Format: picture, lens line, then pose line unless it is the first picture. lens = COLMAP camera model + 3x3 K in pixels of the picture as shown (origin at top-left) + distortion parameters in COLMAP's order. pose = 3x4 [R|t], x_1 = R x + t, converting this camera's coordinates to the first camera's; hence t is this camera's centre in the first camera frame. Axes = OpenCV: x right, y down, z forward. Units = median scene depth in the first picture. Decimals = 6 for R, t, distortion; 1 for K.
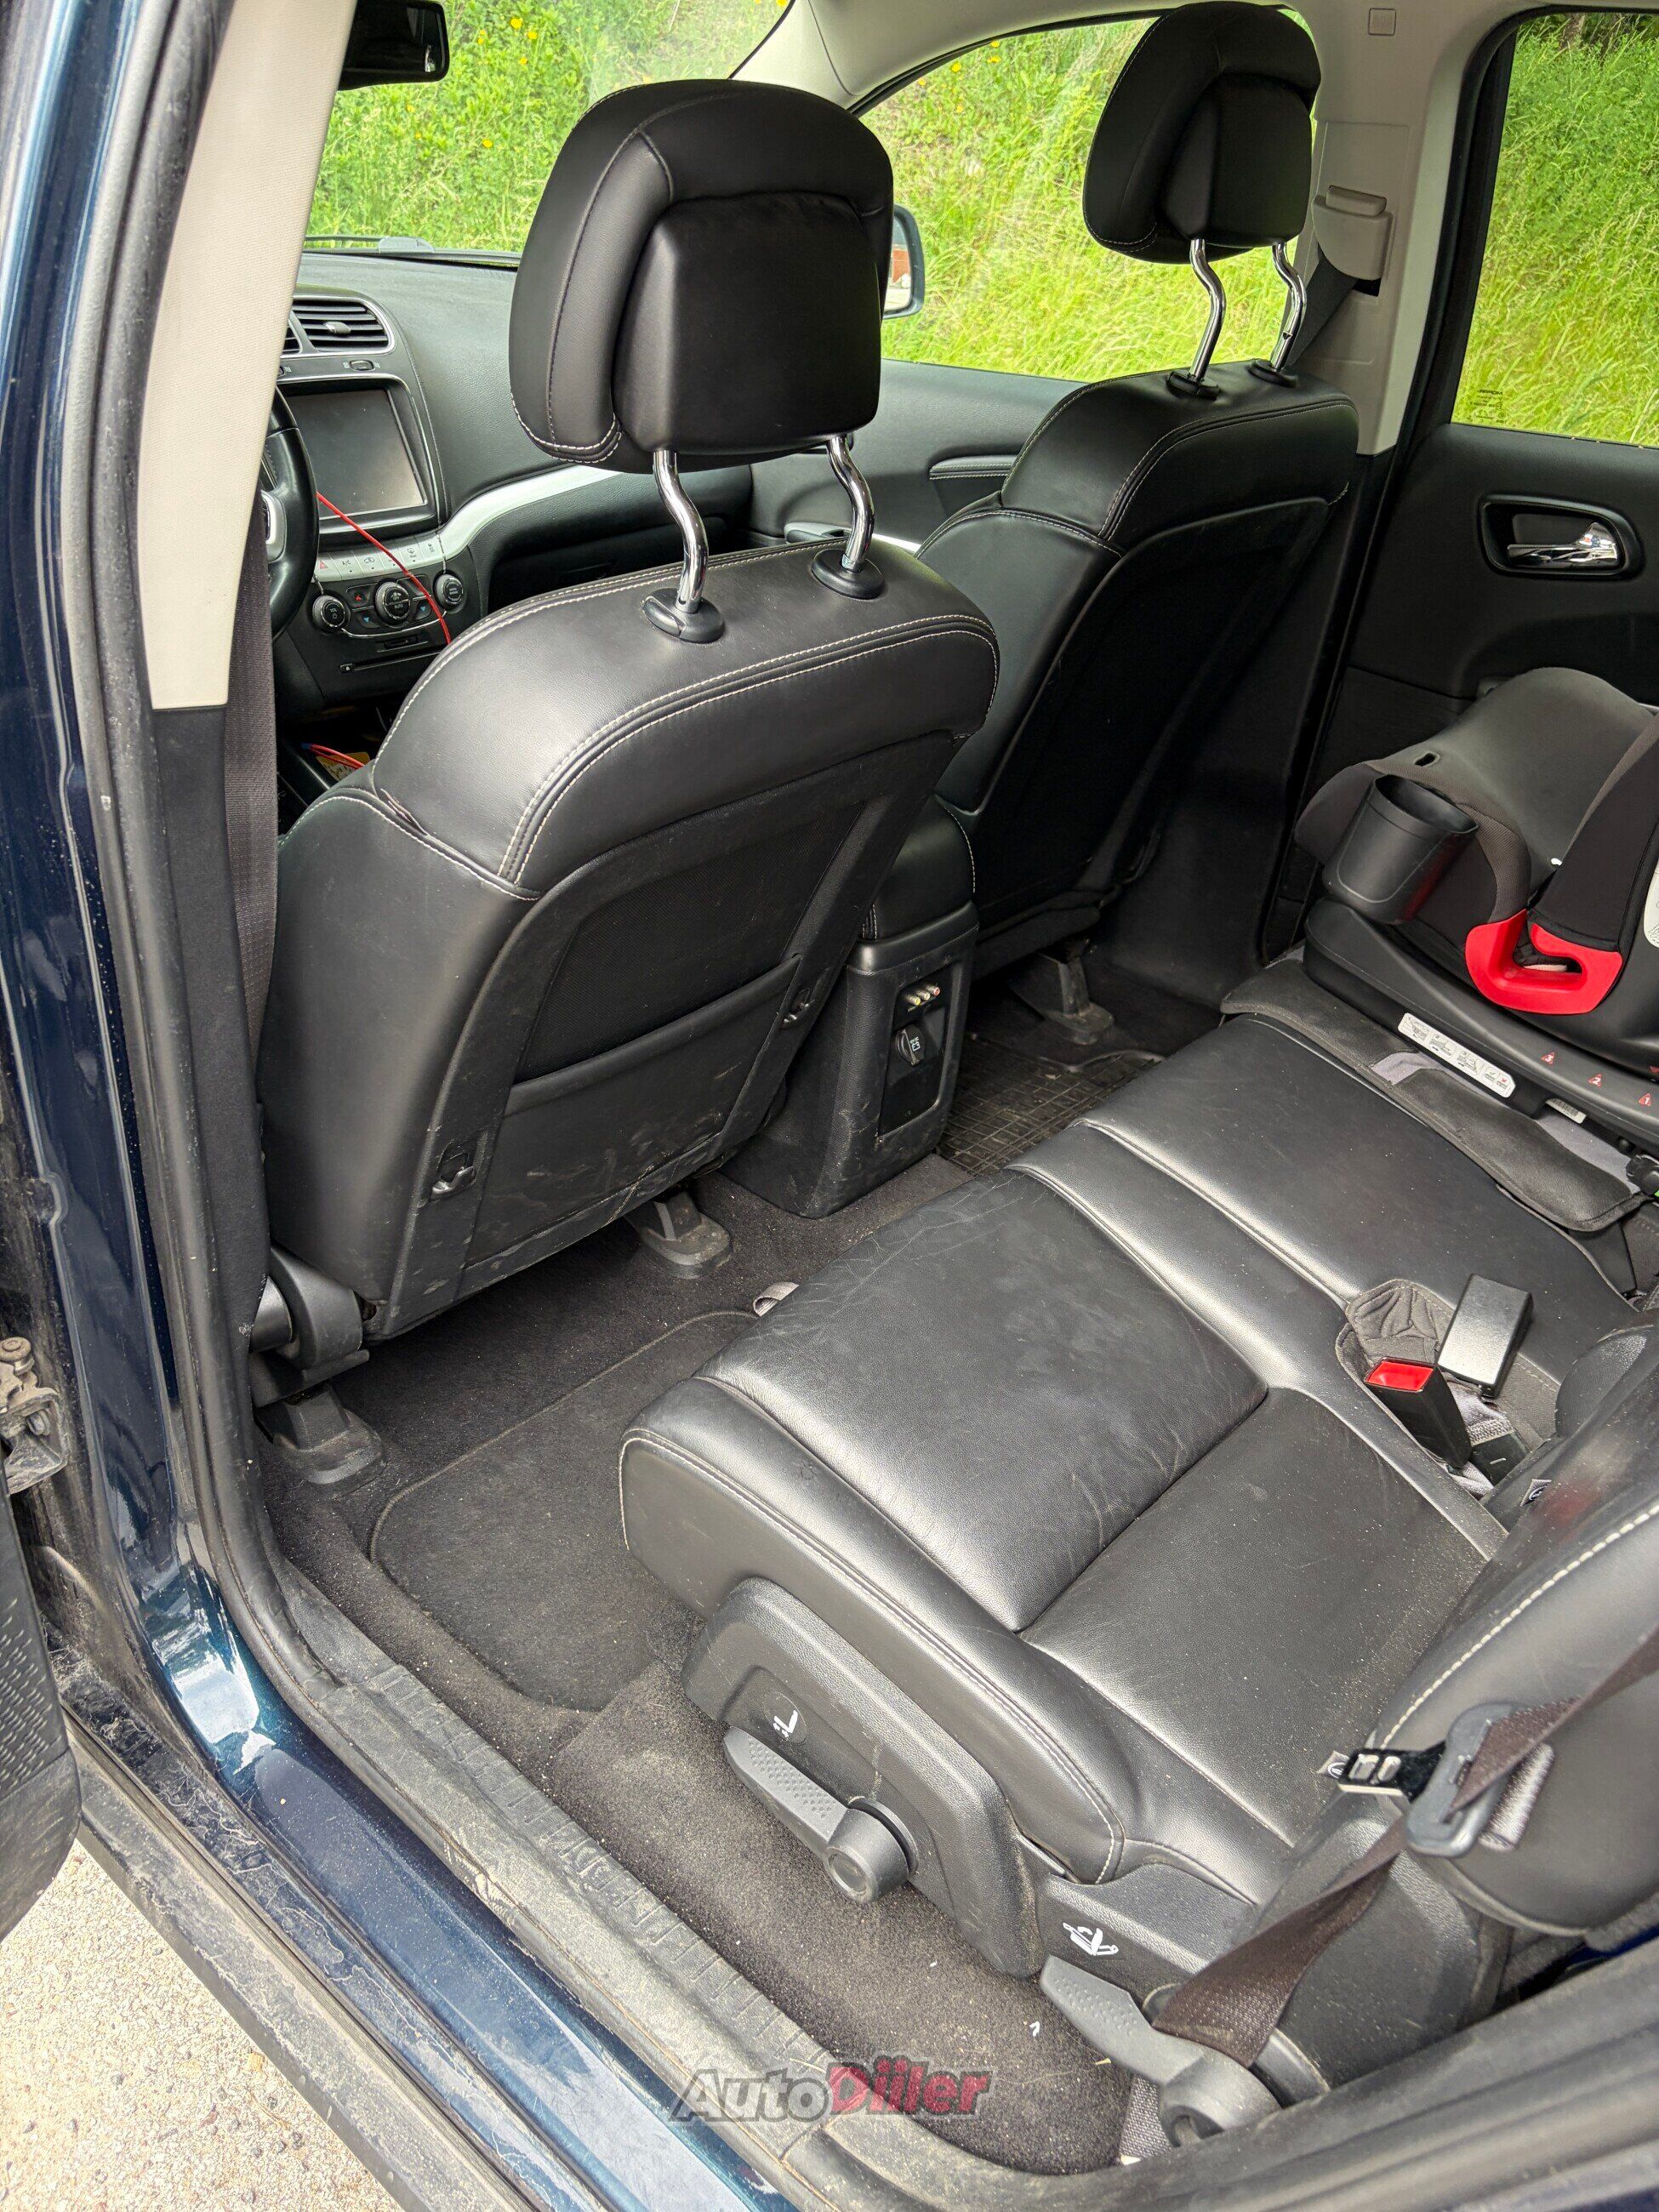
lens RADIAL K [[1624.3, 0, 831.5], [0, 1624.3, 1116.1], [0, 0, 1]] dist [0.031759, -0.053276]
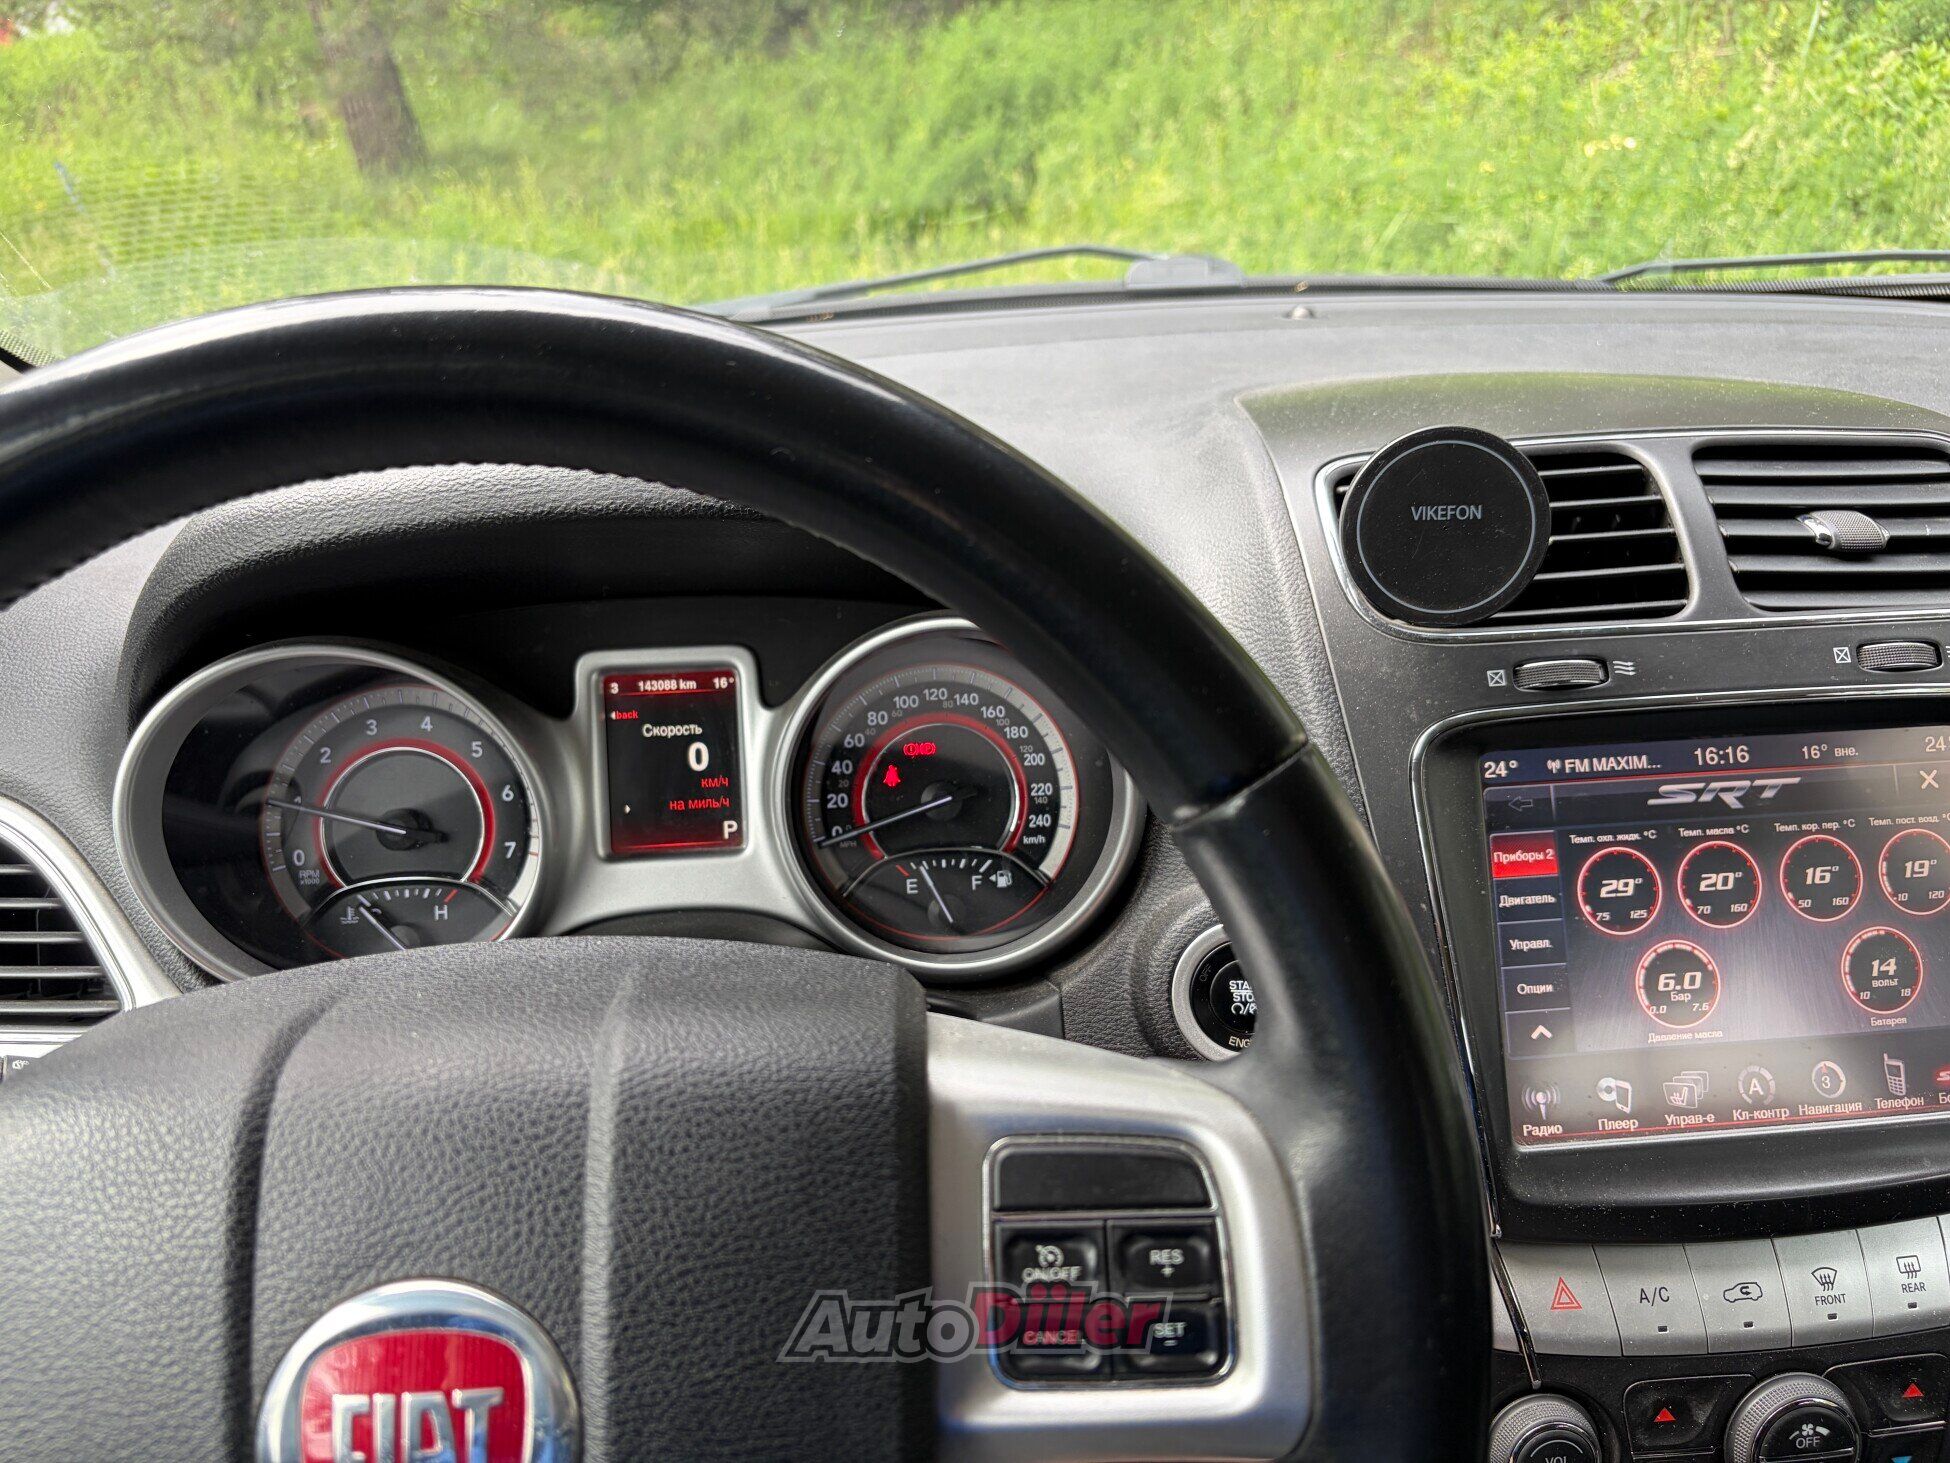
lens RADIAL K [[1431.9, 0, 972.6], [0, 1431.9, 723.1], [0, 0, 1]] dist [0.031759, -0.053276]
pose [[0.704433, 0.185356, -0.685141, -0.275665], [-0.312051, 0.947880, -0.064401, -0.464792], [0.637494, 0.259165, 0.725558, 0.865641]]
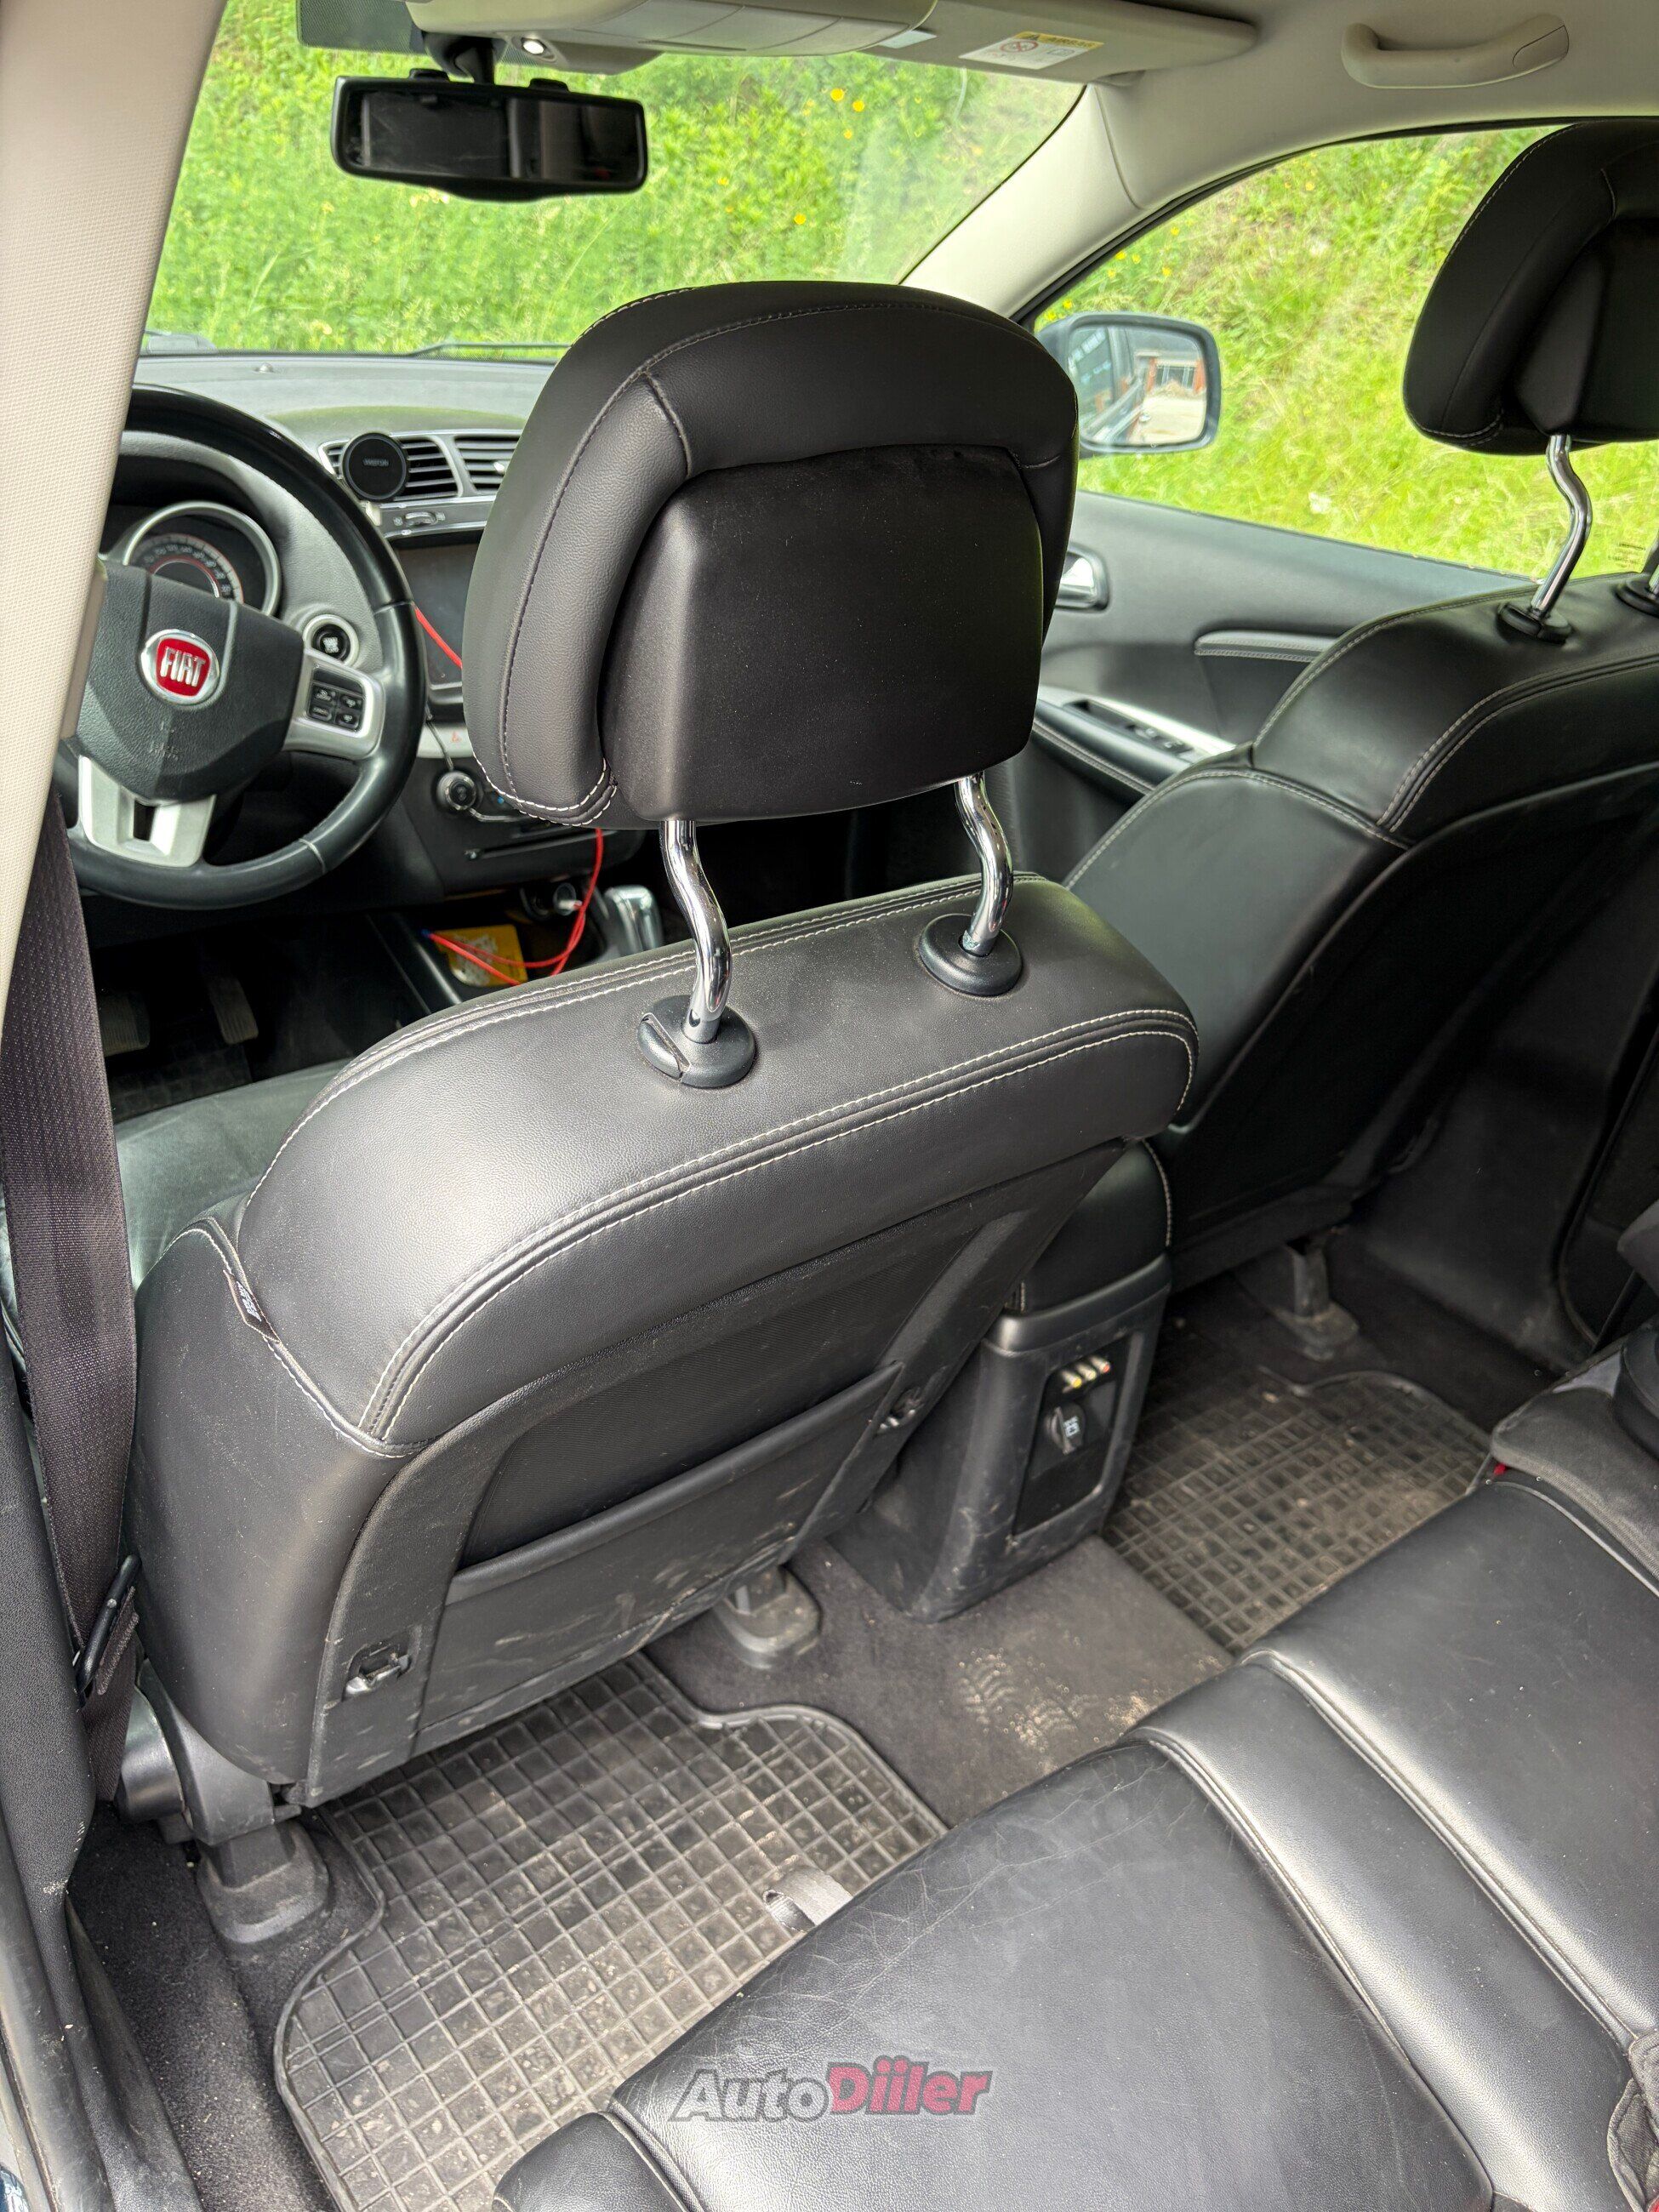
lens RADIAL K [[1624.3, 0, 811.1], [0, 1624.3, 1093.9], [0, 0, 1]] dist [0.031759, -0.053276]
pose [[0.979818, 0.104488, -0.170407, 0.048627], [-0.110451, 0.993545, -0.025870, -0.179093], [0.166604, 0.044169, 0.985034, 0.225117]]
